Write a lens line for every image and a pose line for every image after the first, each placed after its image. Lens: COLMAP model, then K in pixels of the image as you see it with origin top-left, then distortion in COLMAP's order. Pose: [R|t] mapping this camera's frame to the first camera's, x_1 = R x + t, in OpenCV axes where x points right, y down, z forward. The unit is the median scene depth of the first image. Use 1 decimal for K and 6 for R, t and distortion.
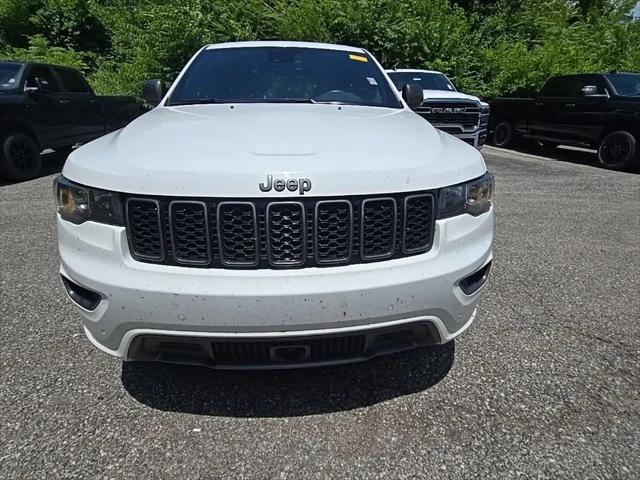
lens RADIAL K [[314.0, 0, 321.6], [0, 314.0, 234.8], [0, 0, 1]] dist [0.009431, -0.005530]
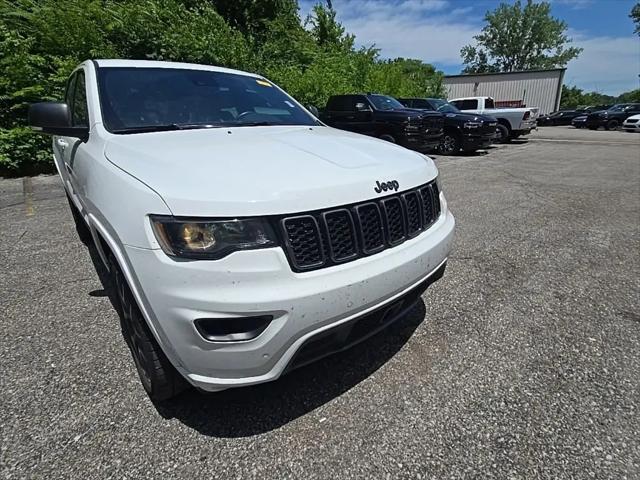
lens RADIAL K [[314.0, 0, 321.5], [0, 314.0, 235.3], [0, 0, 1]] dist [0.009431, -0.005530]
pose [[0.807591, -0.226659, 0.544447, -0.678918], [0.245543, 0.968600, 0.039020, -0.042991], [-0.536196, 0.102173, 0.837887, 0.005313]]
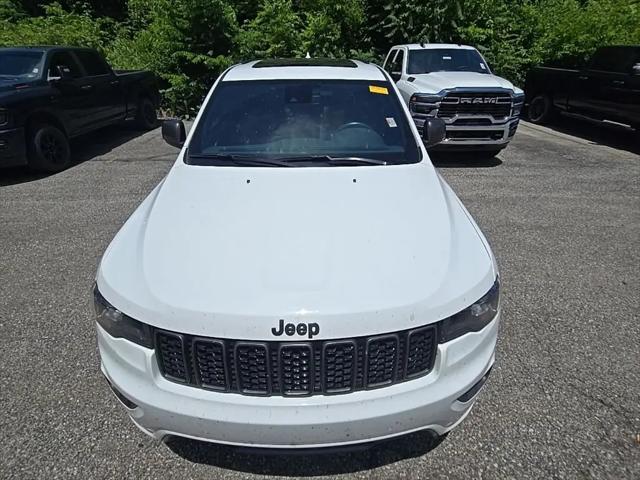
lens RADIAL K [[314.0, 0, 321.6], [0, 314.0, 234.0], [0, 0, 1]] dist [0.009431, -0.005530]
pose [[0.997811, 0.022993, -0.061999, 0.020209], [-0.015156, 0.992162, 0.124039, -0.363611], [0.064365, -0.122828, 0.990339, -0.016864]]
